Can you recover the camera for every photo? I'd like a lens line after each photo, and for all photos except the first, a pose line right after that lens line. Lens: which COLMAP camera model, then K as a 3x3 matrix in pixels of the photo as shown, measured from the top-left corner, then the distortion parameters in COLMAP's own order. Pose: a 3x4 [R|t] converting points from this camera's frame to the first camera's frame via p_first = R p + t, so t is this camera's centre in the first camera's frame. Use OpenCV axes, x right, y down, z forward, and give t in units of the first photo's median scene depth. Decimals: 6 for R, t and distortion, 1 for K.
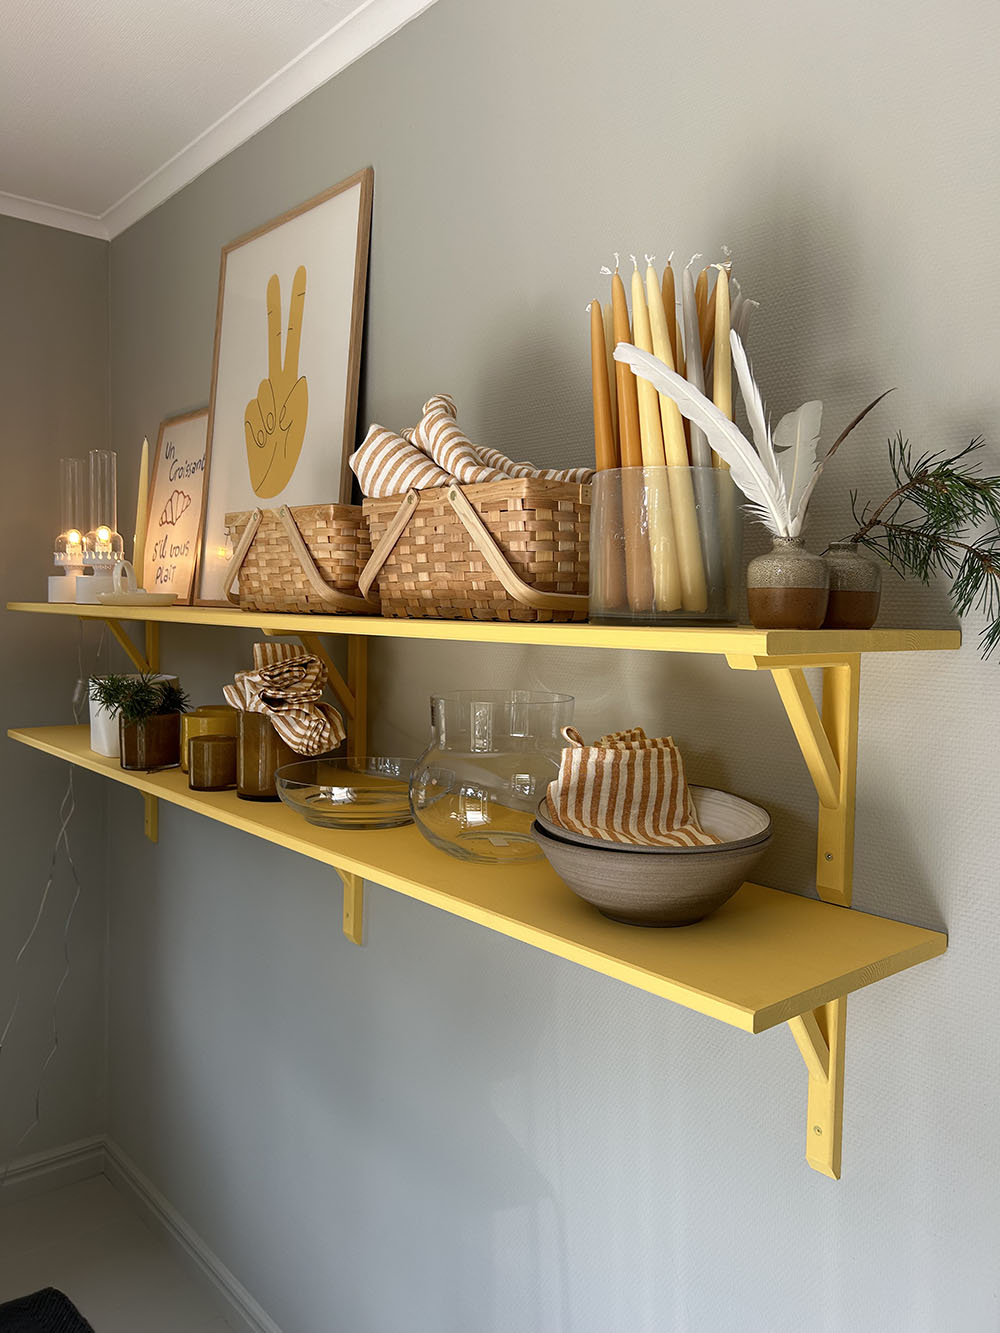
lens RADIAL K [[1012.7, 0, 500.0], [0, 1012.7, 666.5], [0, 0, 1]] dist [0.035520, -0.001555]
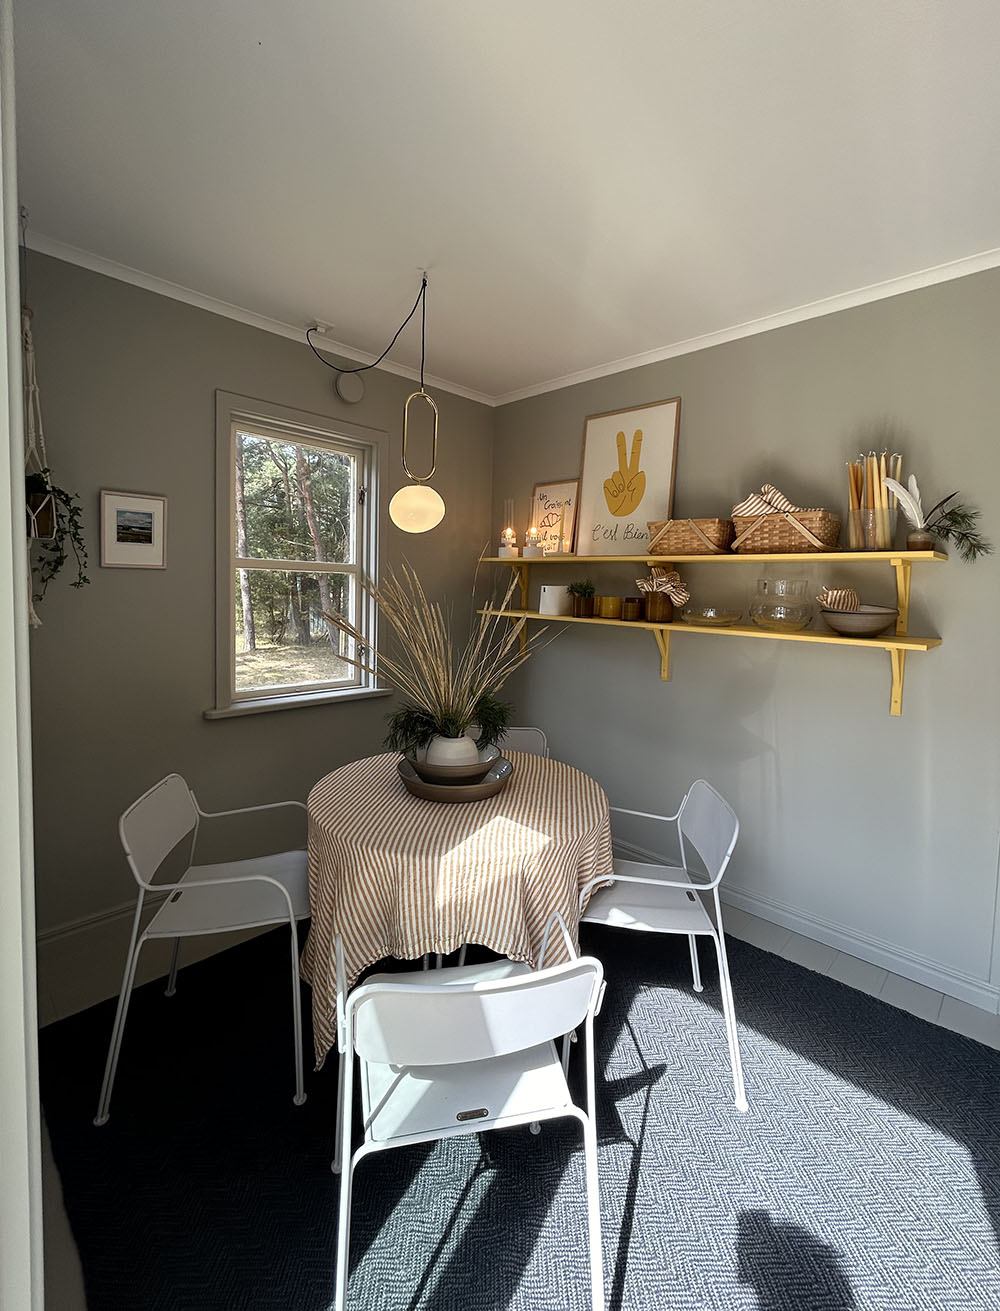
lens RADIAL K [[573.0, 0, 500.3], [0, 573.0, 626.1], [0, 0, 1]] dist [0.000247, 0.000007]
pose [[0.995540, 0.001866, 0.094325, -0.879179], [-0.003311, 0.999880, 0.015165, 0.124890], [-0.094285, -0.015409, 0.995426, -0.584258]]
